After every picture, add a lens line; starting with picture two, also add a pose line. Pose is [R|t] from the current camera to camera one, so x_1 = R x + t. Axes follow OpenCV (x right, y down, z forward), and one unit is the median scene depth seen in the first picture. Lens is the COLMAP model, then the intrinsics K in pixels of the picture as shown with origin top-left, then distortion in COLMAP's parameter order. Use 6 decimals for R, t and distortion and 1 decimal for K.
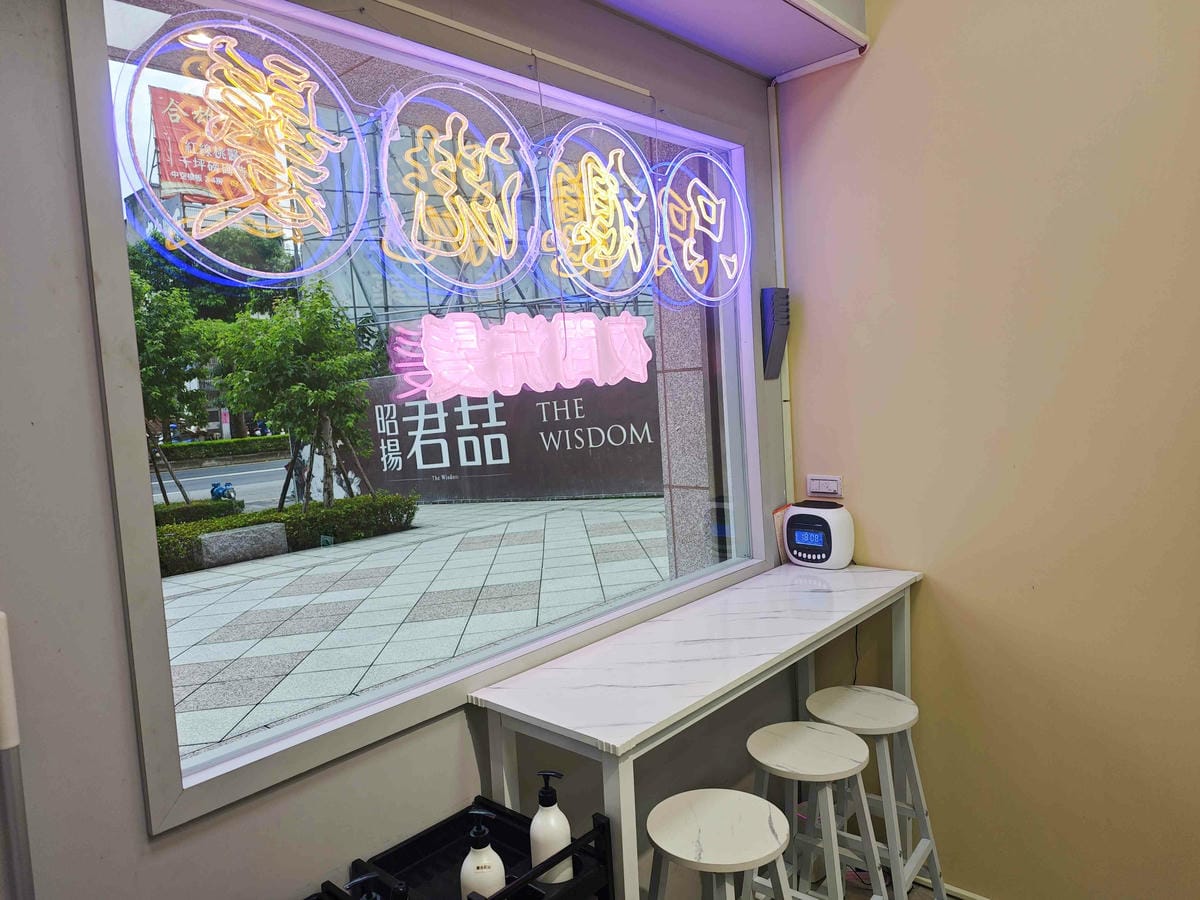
lens RADIAL K [[823.2, 0, 593.4], [0, 823.2, 450.4], [0, 0, 1]] dist [0.018798, -0.014257]
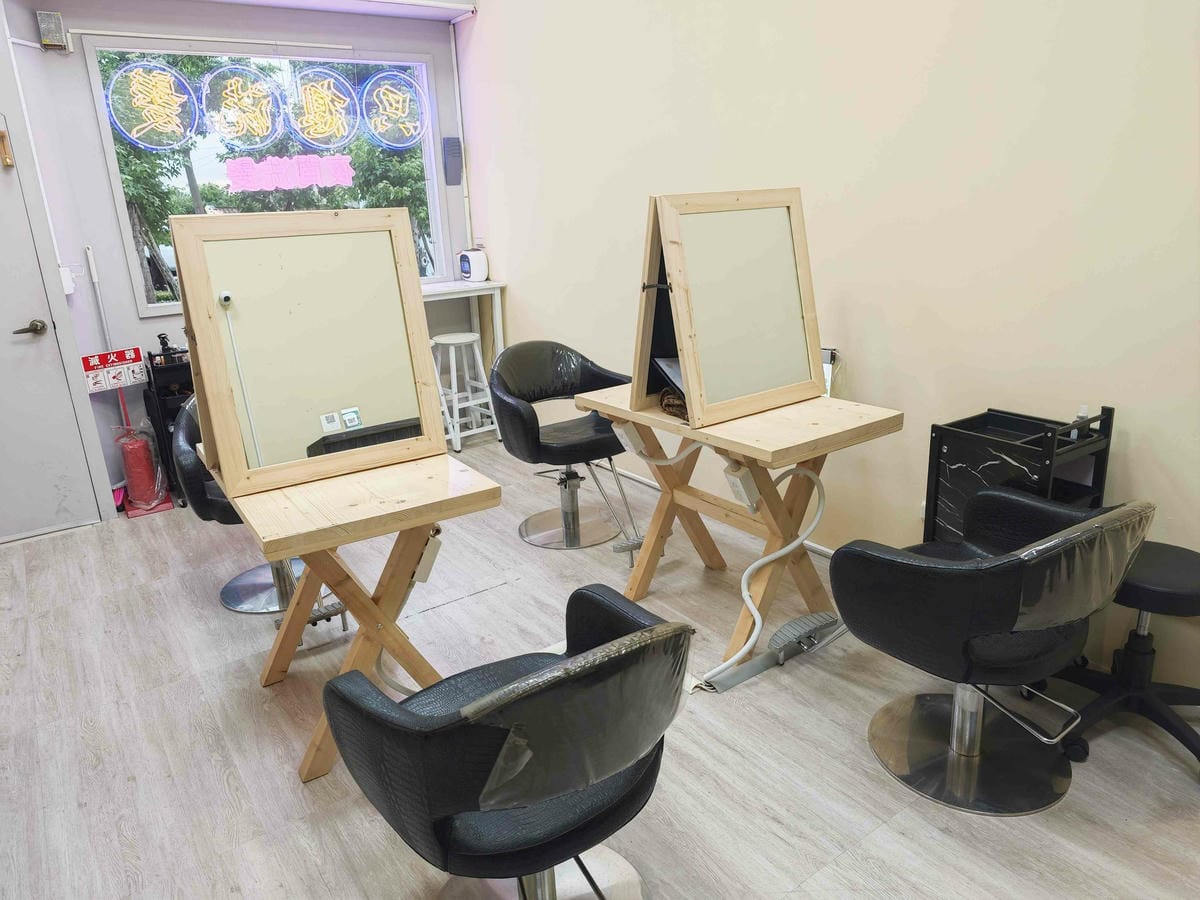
lens RADIAL K [[823.2, 0, 589.9], [0, 823.2, 446.0], [0, 0, 1]] dist [0.018798, -0.014257]
pose [[0.976141, 0.078606, -0.202409, 1.115579], [-0.030680, 0.972751, 0.229812, 0.065560], [0.214959, -0.218119, 0.951954, -1.087568]]
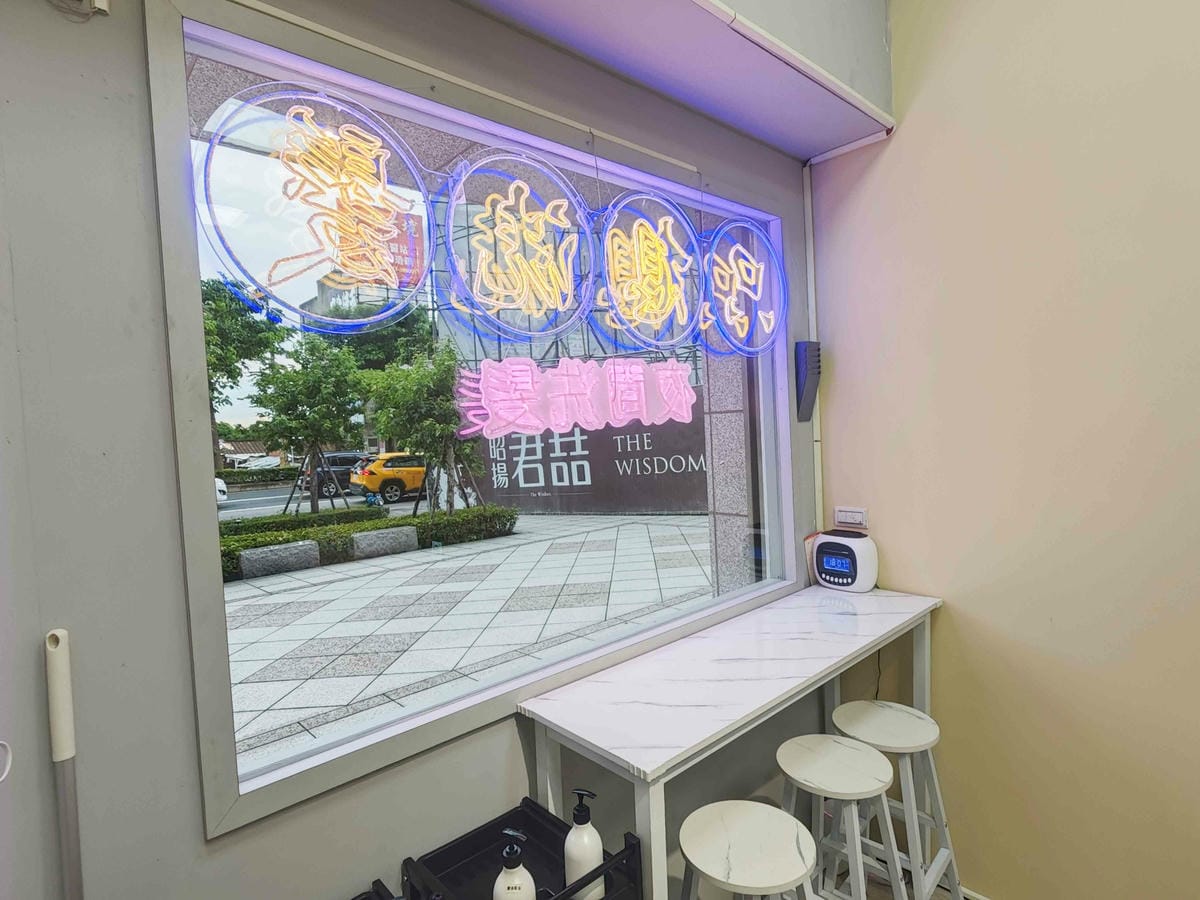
lens RADIAL K [[642.8, 0, 606.8], [0, 642.8, 450.0], [0, 0, 1]] dist [-0.004999, 0.004420]
pose [[0.996180, 0.019036, -0.085223, 0.025060], [-0.022164, 0.999109, -0.035904, -0.011130], [0.084464, 0.037655, 0.995715, 0.113604]]
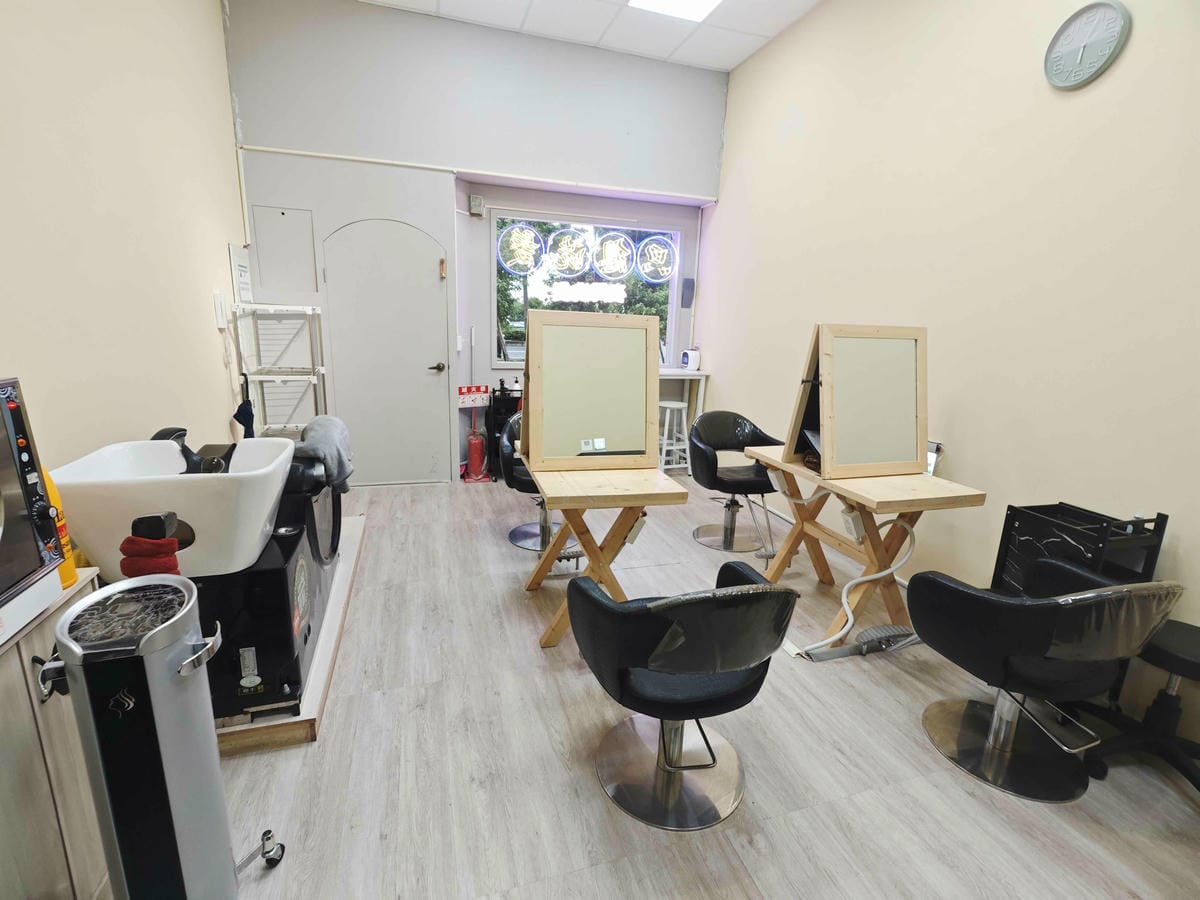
lens RADIAL K [[562.8, 0, 590.9], [0, 562.8, 446.9], [0, 0, 1]] dist [-0.008524, 0.000523]
pose [[0.856823, 0.206618, -0.472402, 1.143634], [-0.131689, 0.973505, 0.186936, 0.082540], [0.498510, -0.097961, 0.861331, -1.183019]]
